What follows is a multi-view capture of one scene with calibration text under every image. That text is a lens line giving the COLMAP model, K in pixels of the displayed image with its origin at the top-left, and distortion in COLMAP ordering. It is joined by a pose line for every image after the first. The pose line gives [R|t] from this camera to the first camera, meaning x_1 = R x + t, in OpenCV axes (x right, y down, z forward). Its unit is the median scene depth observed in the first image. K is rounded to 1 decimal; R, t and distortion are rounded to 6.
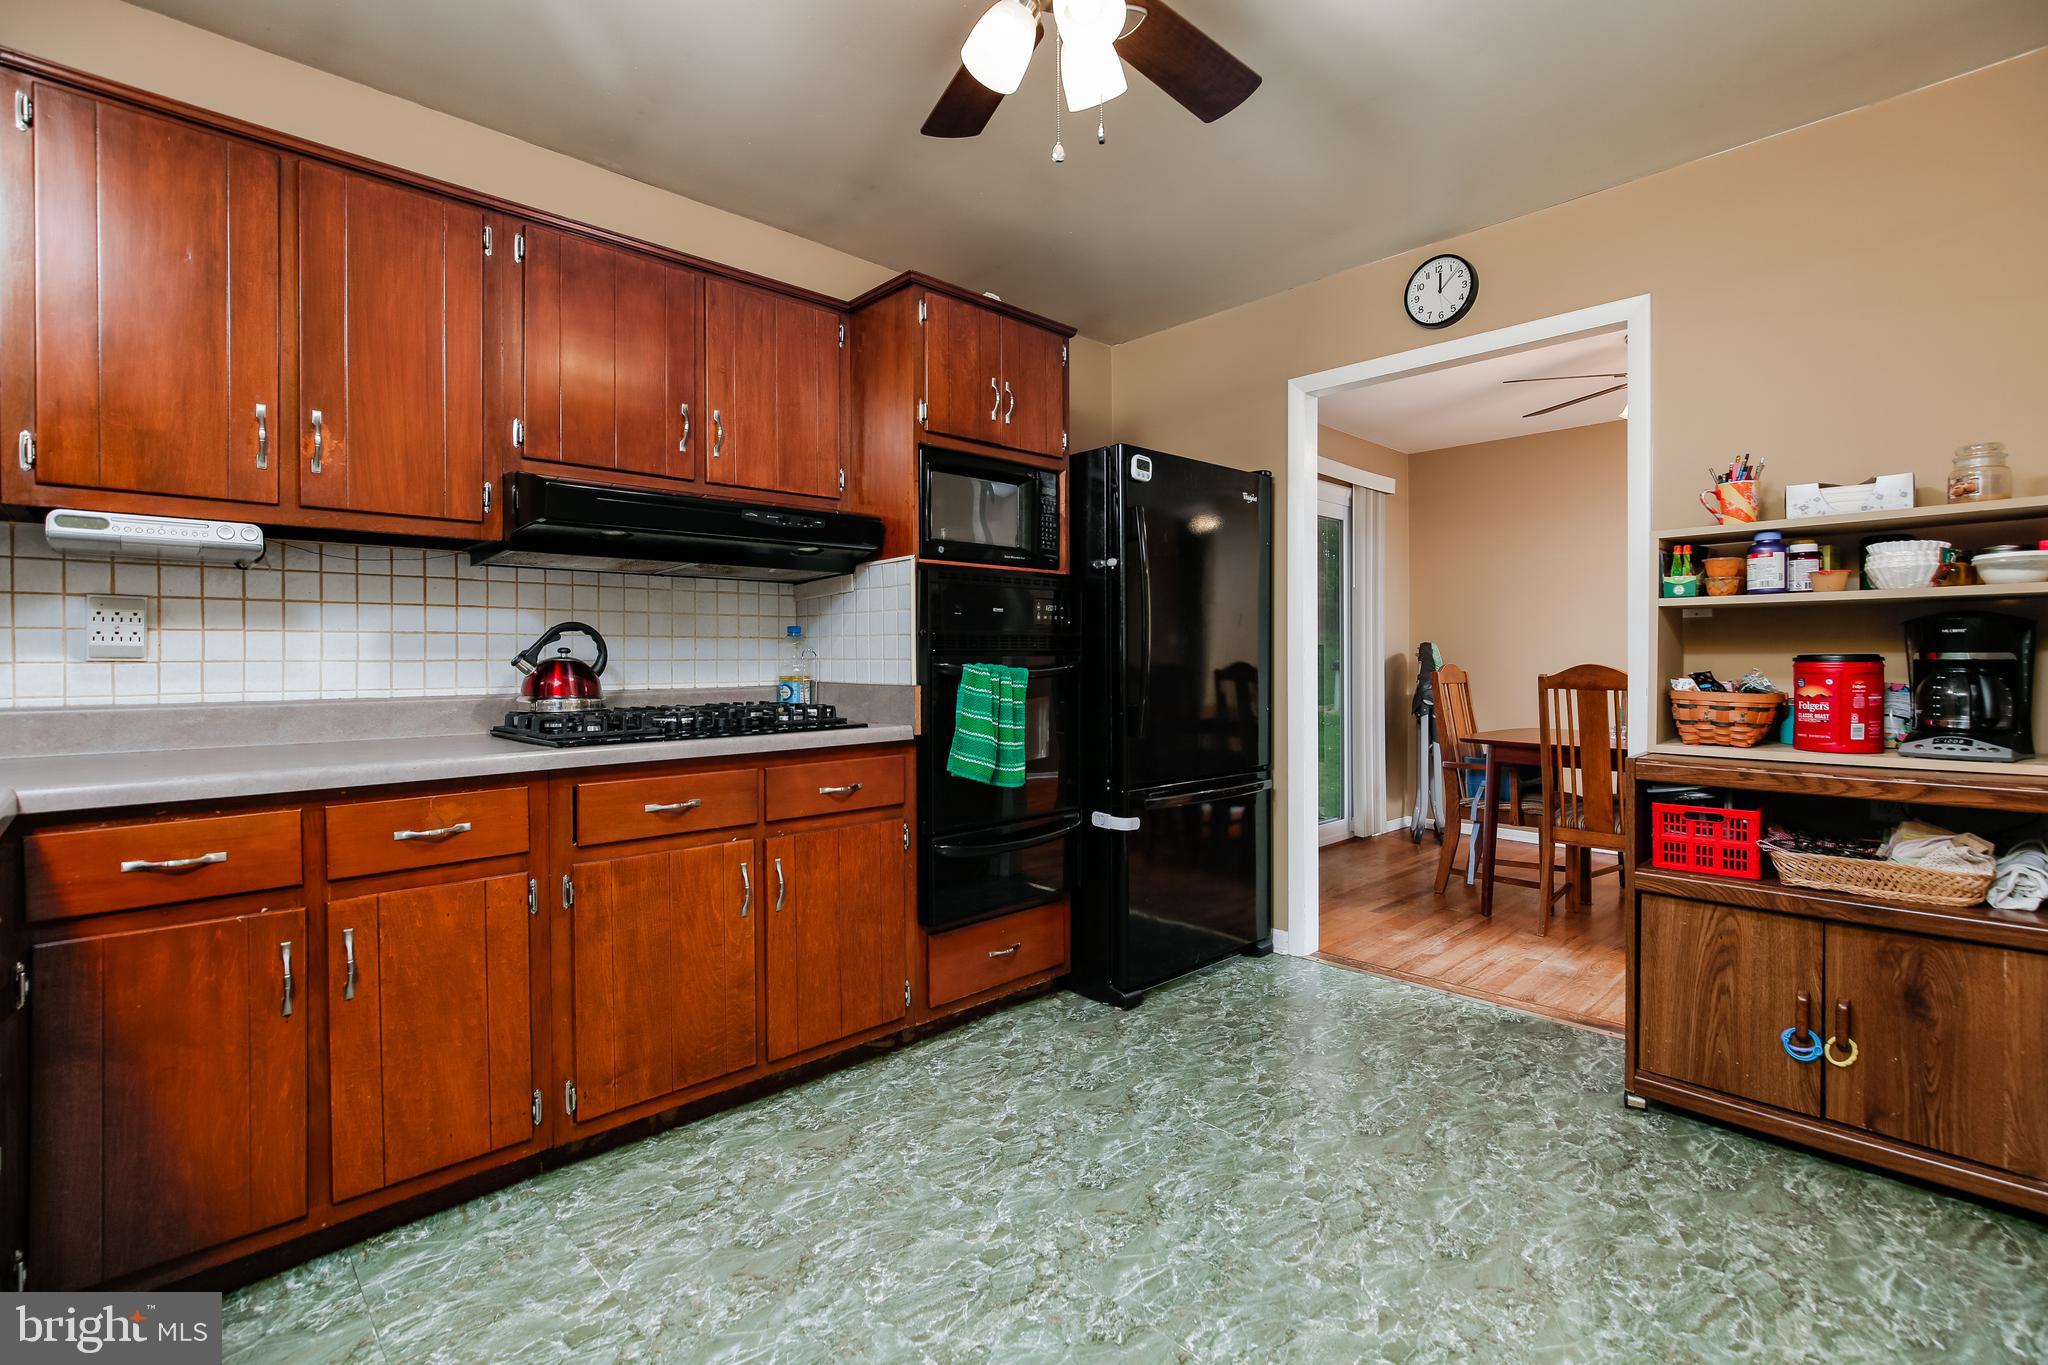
lens RADIAL K [[901.9, 0, 1015.3], [0, 901.9, 669.7], [0, 0, 1]] dist [-0.011183, 0.003695]
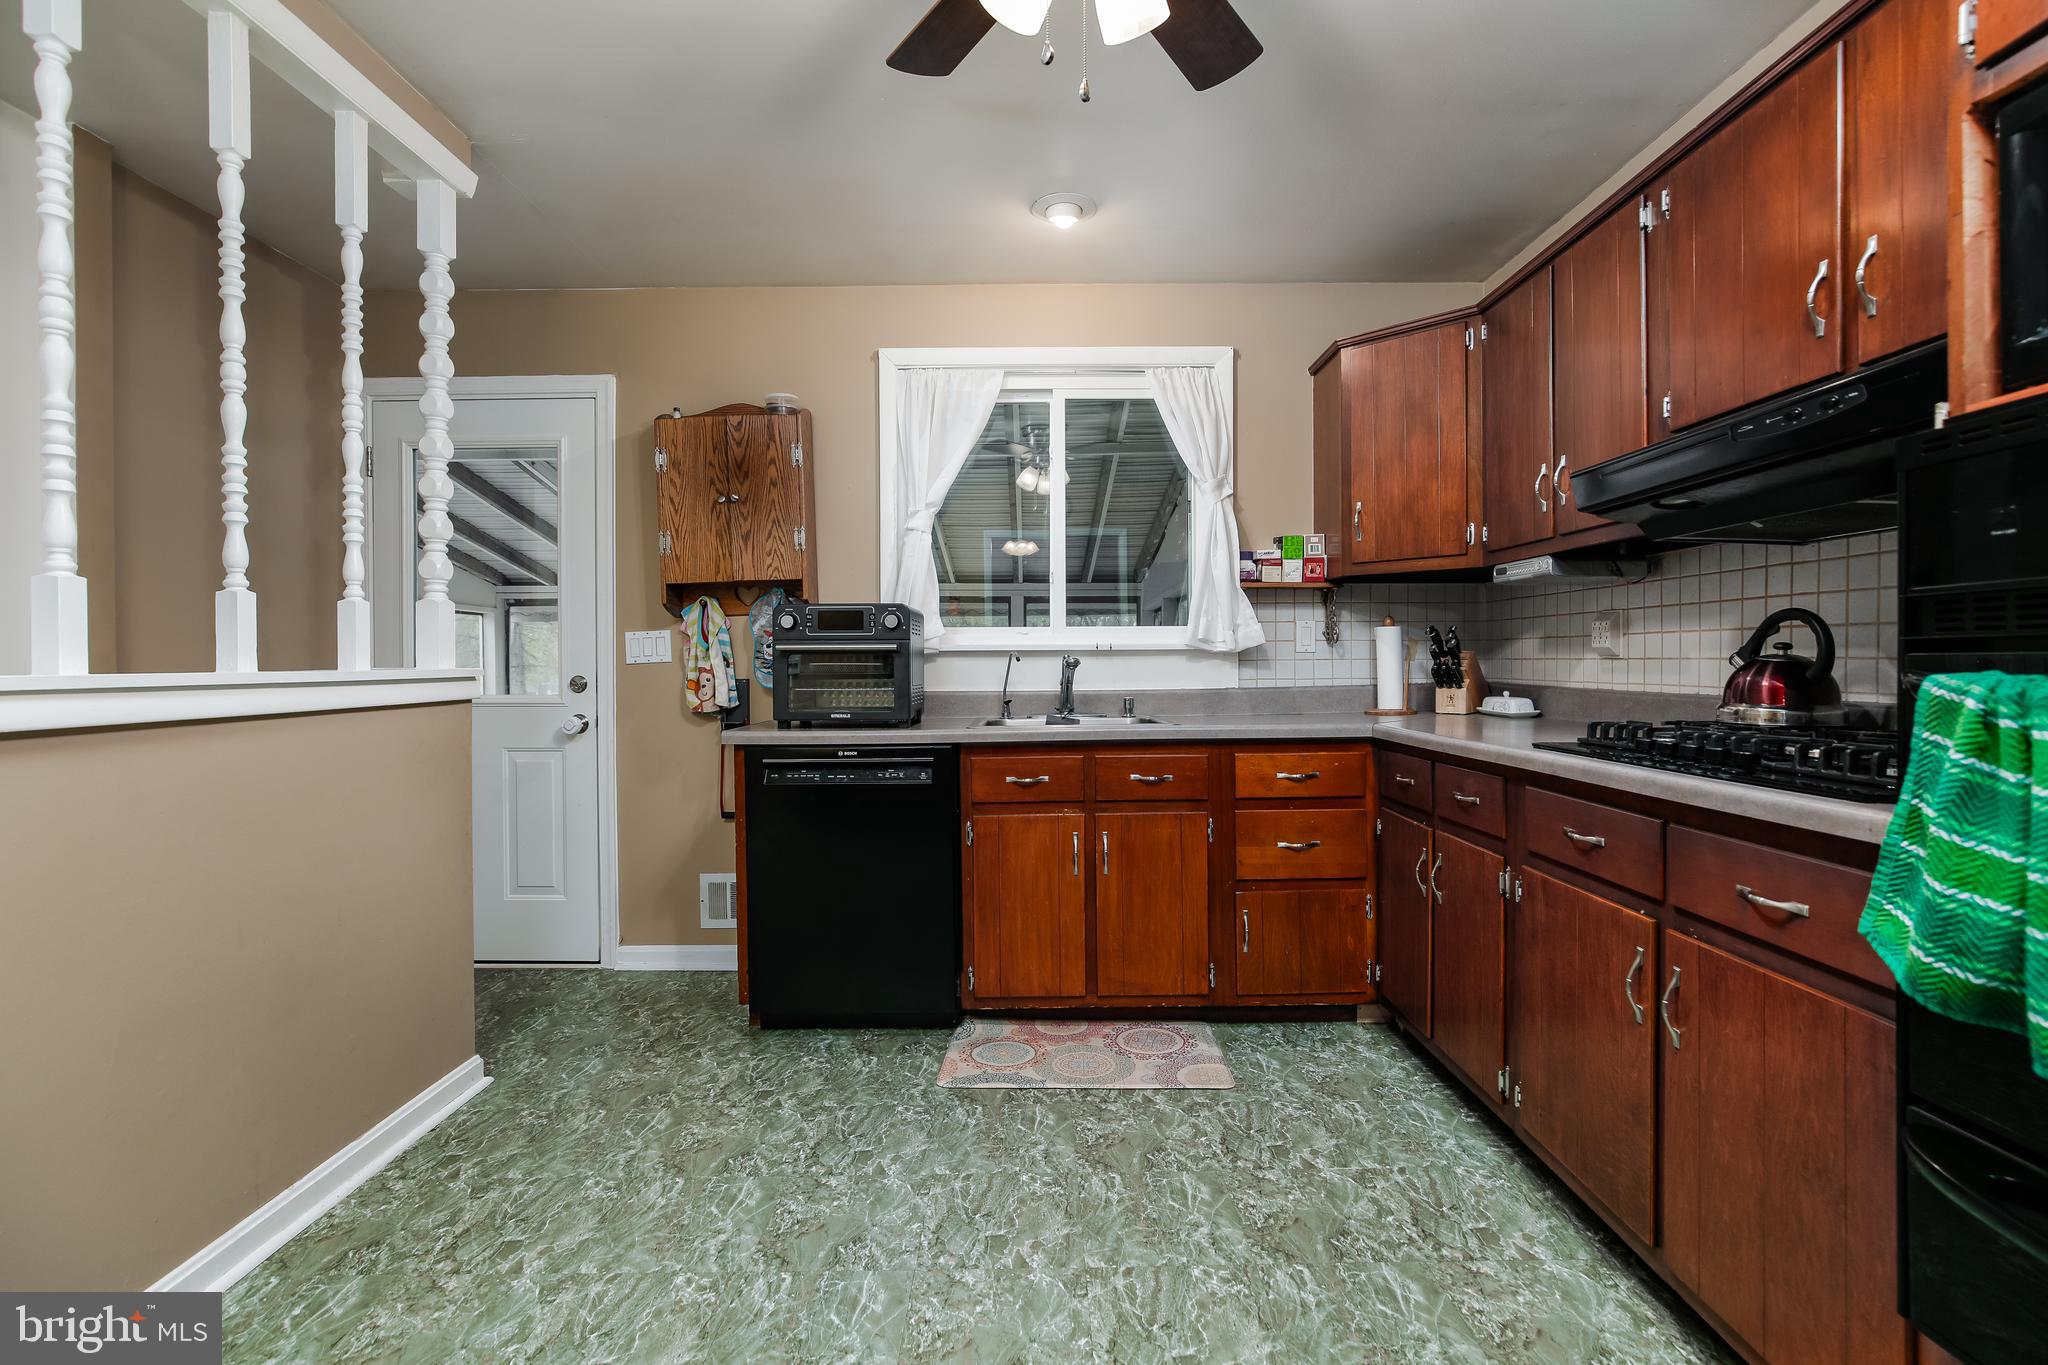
lens RADIAL K [[901.9, 0, 1048.8], [0, 901.9, 665.0], [0, 0, 1]] dist [-0.011183, 0.003695]
pose [[-0.661287, 0.010618, -0.750058, 0.536196], [-0.003544, 0.999844, 0.017278, -0.017145], [0.750125, 0.014084, -0.661146, 1.128300]]
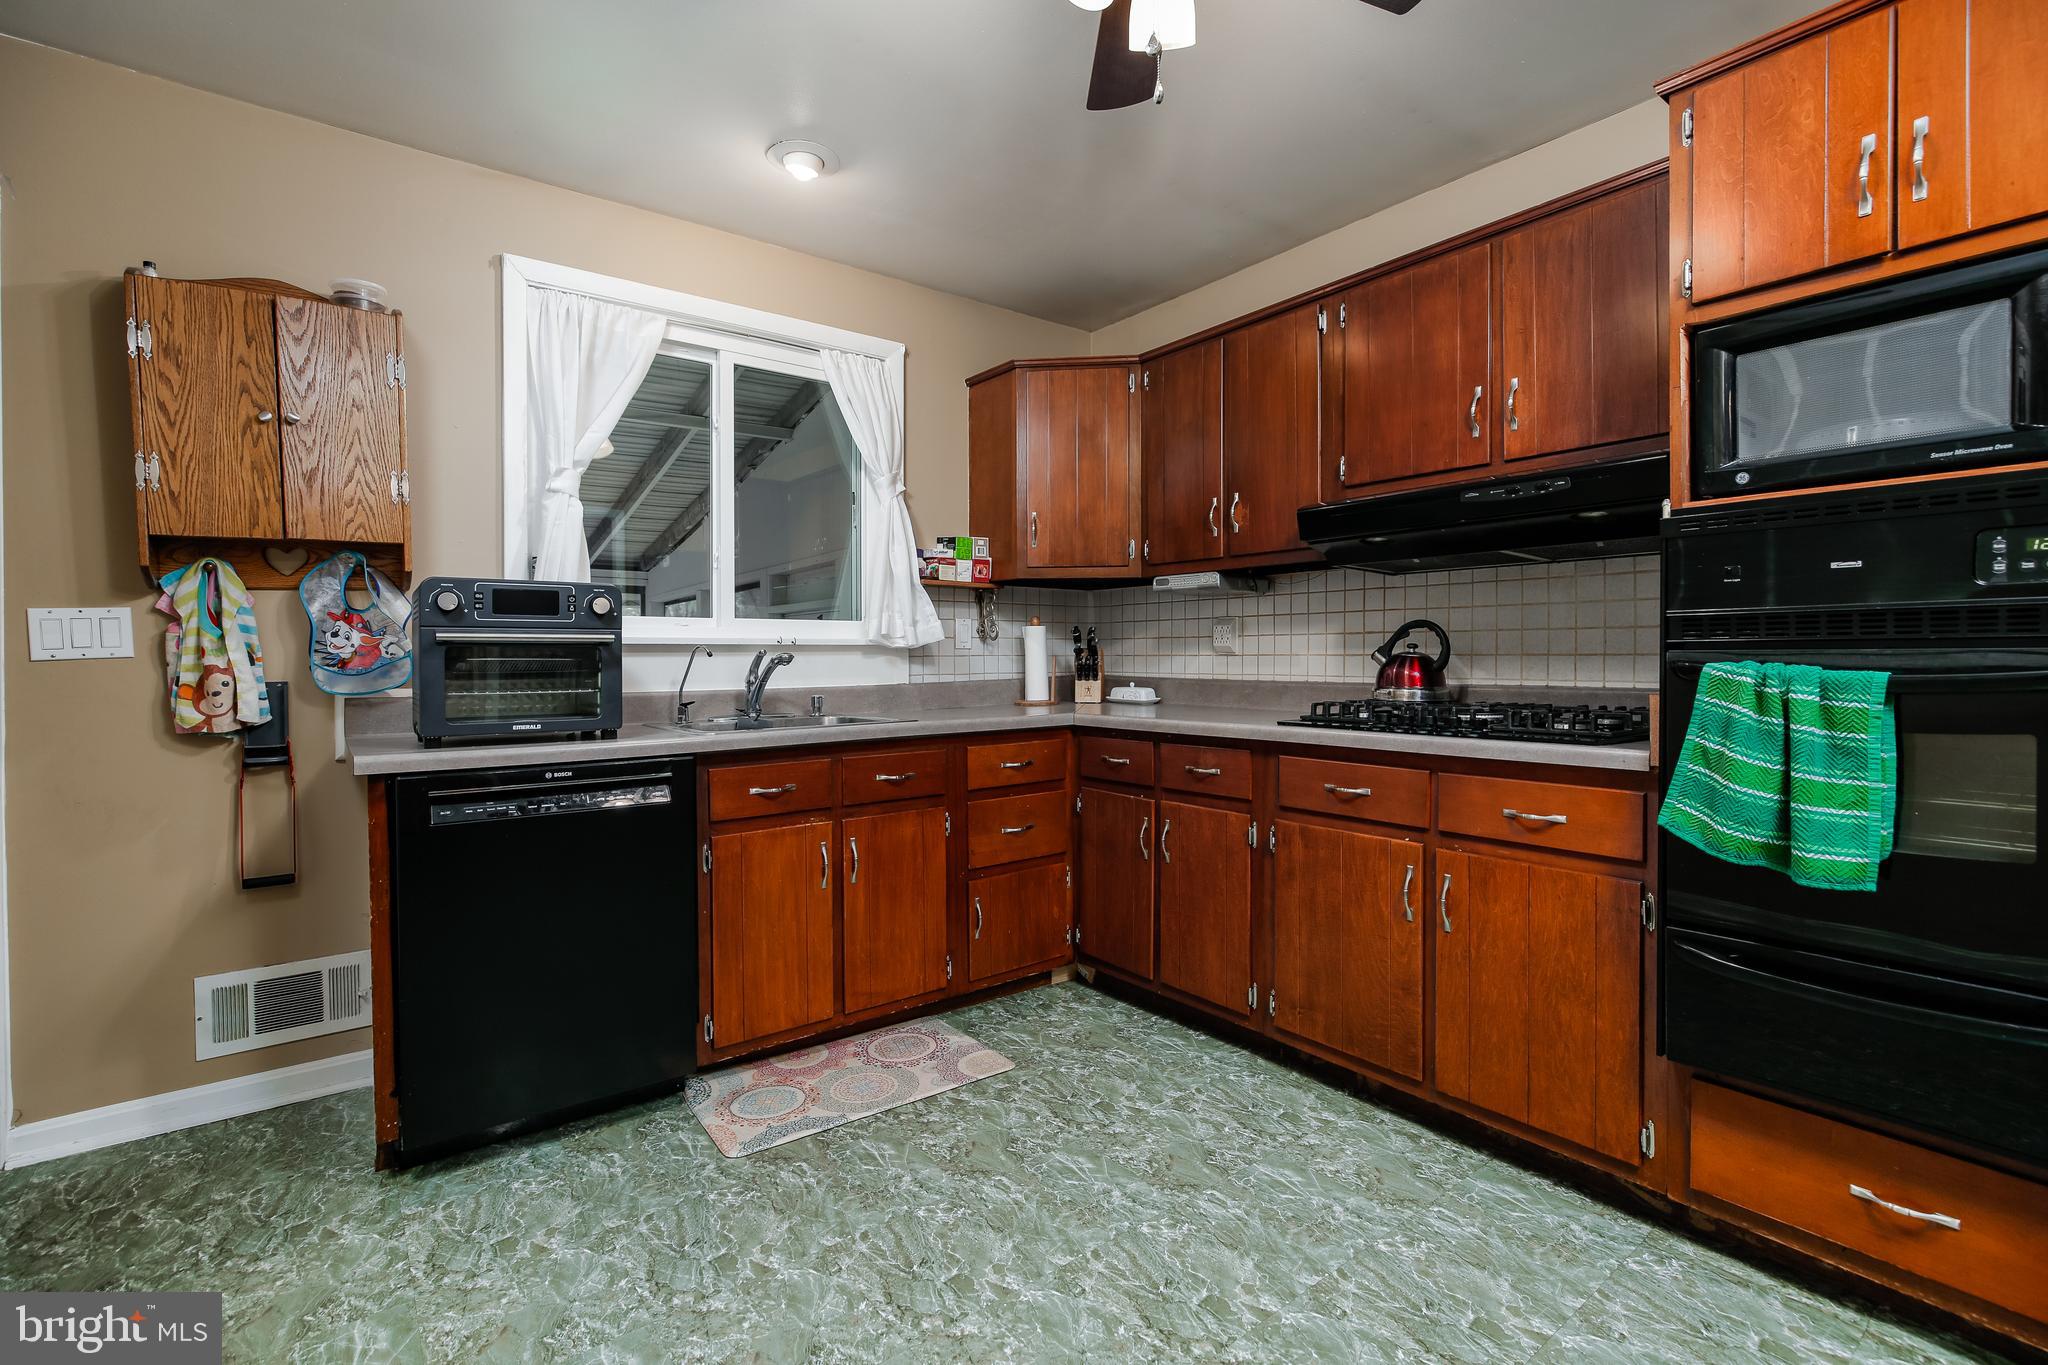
lens RADIAL K [[901.9, 0, 1017.9], [0, 901.9, 665.4], [0, 0, 1]] dist [-0.011183, 0.003695]
pose [[-0.087047, 0.014316, -0.996101, 0.700305], [-0.010831, 0.999824, 0.015316, -0.009893], [0.996145, 0.012122, -0.086877, 0.670691]]
